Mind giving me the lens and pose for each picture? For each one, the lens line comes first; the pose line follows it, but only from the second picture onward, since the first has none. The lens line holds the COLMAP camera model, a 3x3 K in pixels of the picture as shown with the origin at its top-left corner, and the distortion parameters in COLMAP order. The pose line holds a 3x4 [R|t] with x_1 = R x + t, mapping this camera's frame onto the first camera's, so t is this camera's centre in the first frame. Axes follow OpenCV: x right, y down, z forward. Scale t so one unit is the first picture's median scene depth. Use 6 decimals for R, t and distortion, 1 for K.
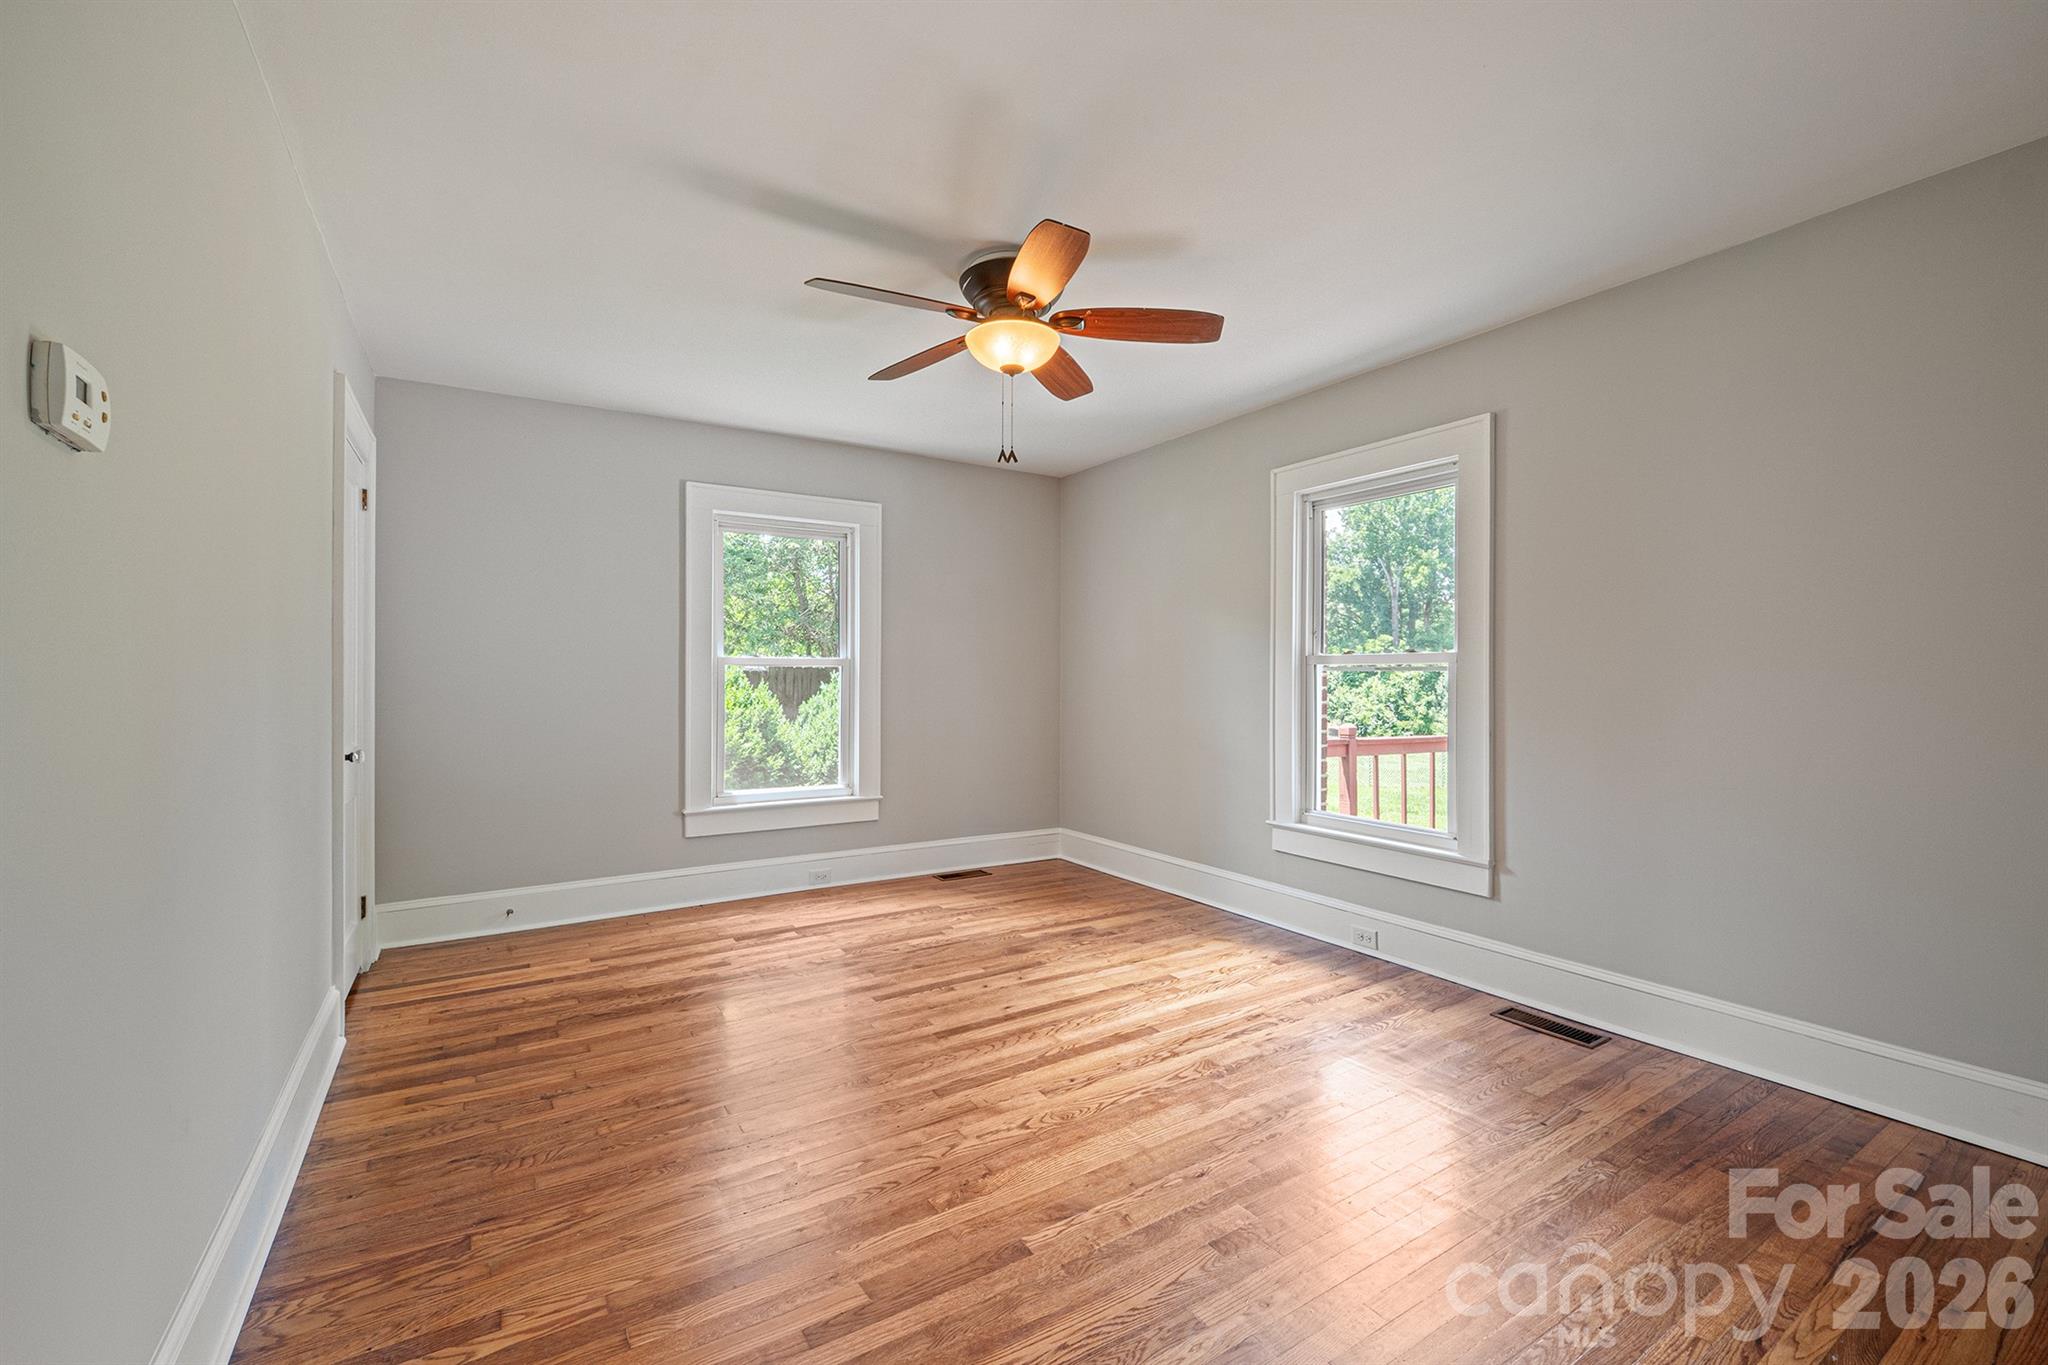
lens RADIAL K [[866.8, 0, 1034.2], [0, 866.8, 684.7], [0, 0, 1]] dist [-0.002630, -0.001857]
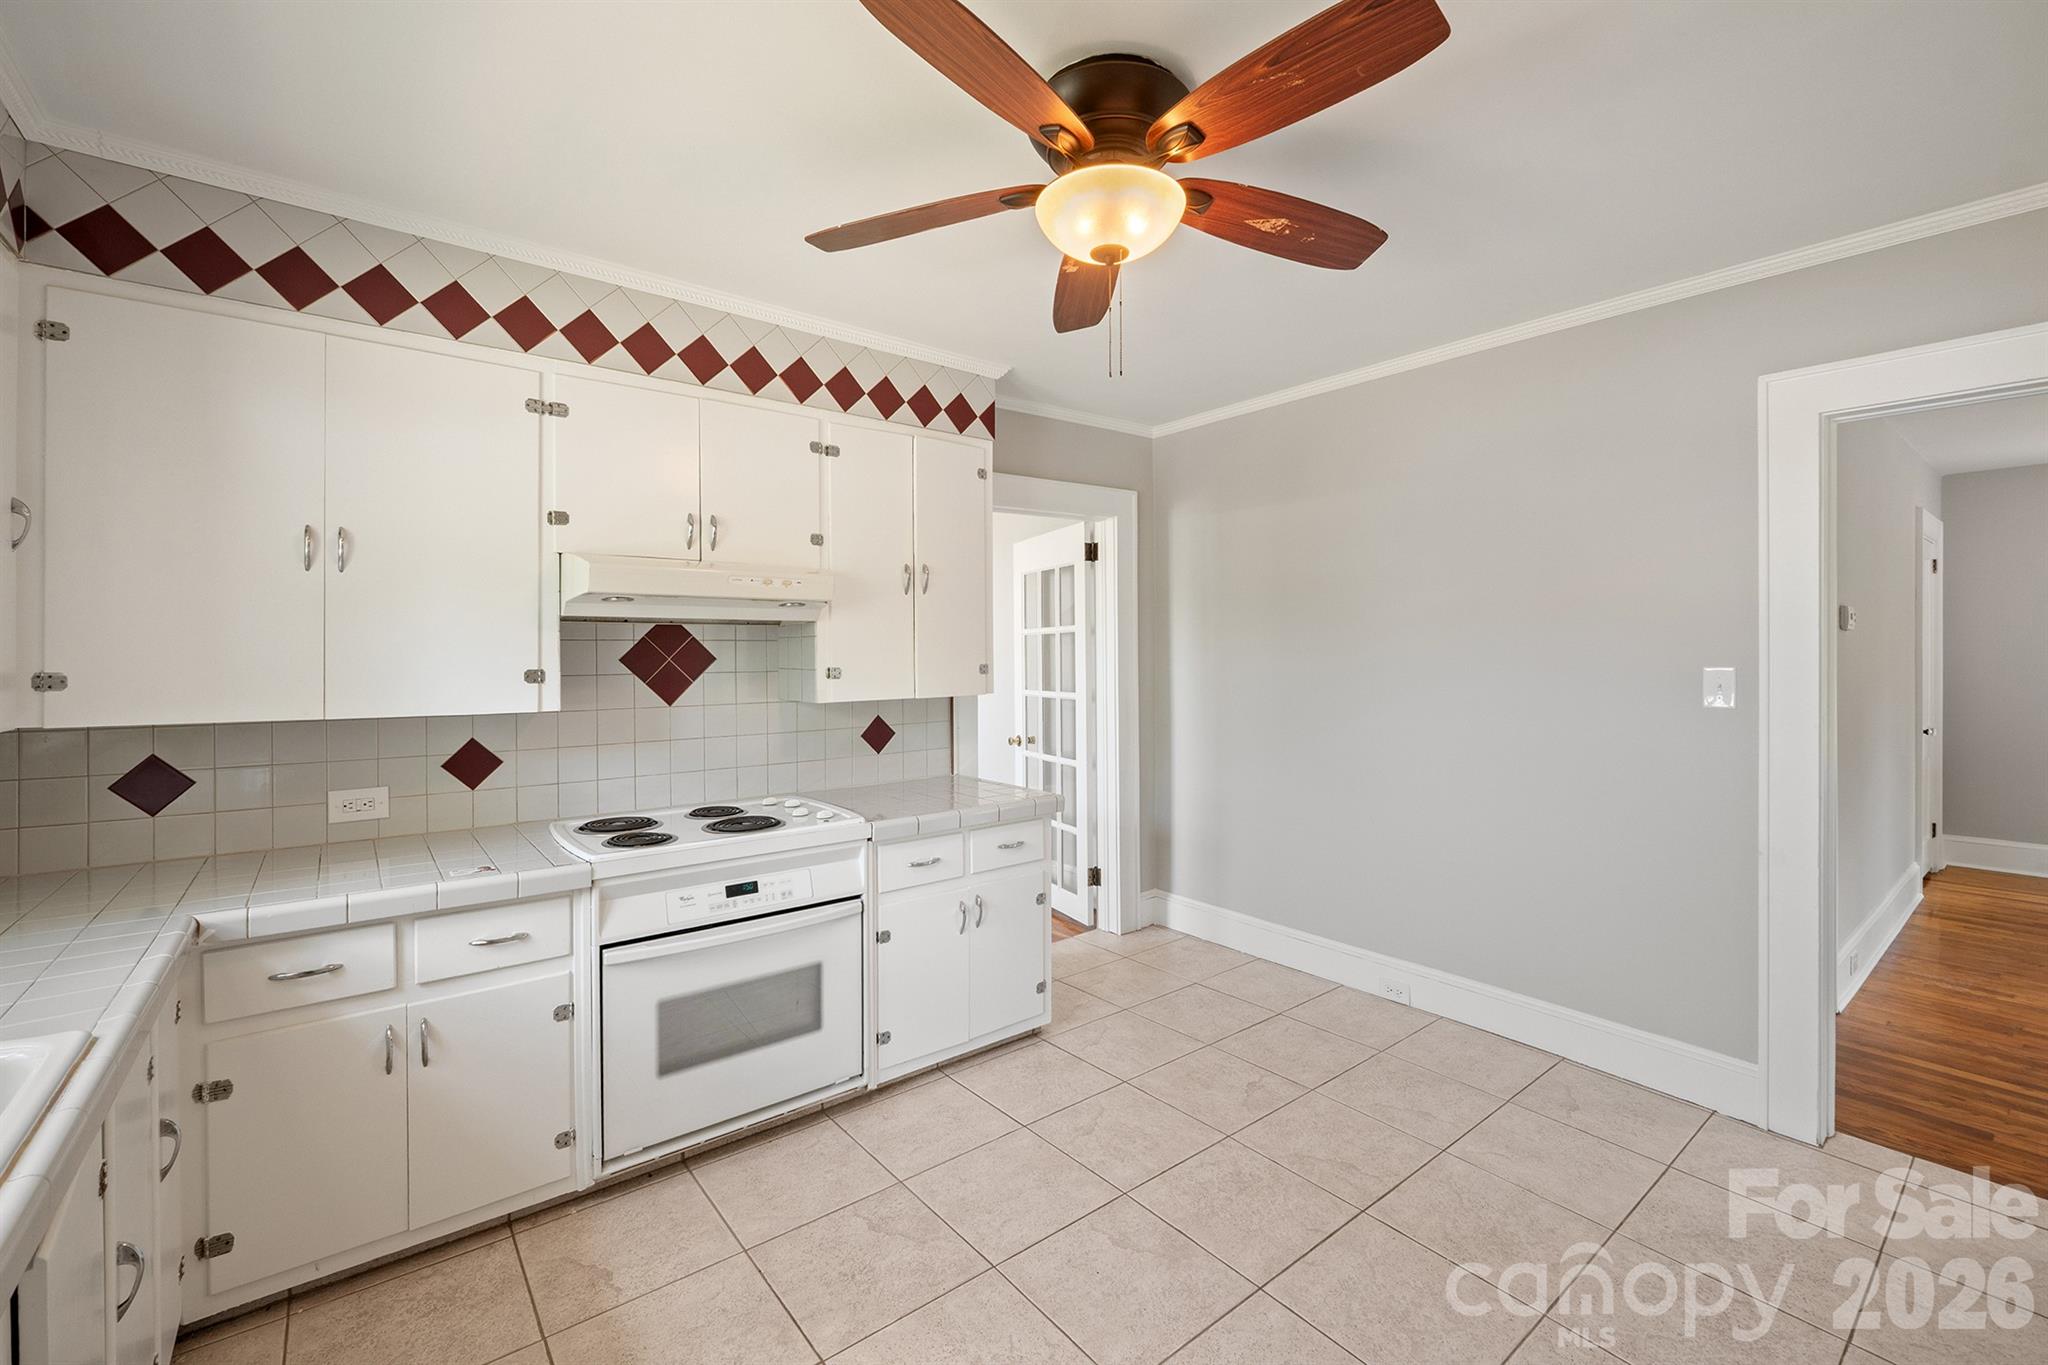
lens RADIAL K [[866.8, 0, 1034.2], [0, 866.8, 655.6], [0, 0, 1]] dist [-0.002630, -0.001857]
pose [[0.109340, -0.003226, -0.993999, 0.687388], [-0.003900, 0.999986, -0.003674, -0.049770], [0.993997, 0.004278, 0.109325, -0.910075]]
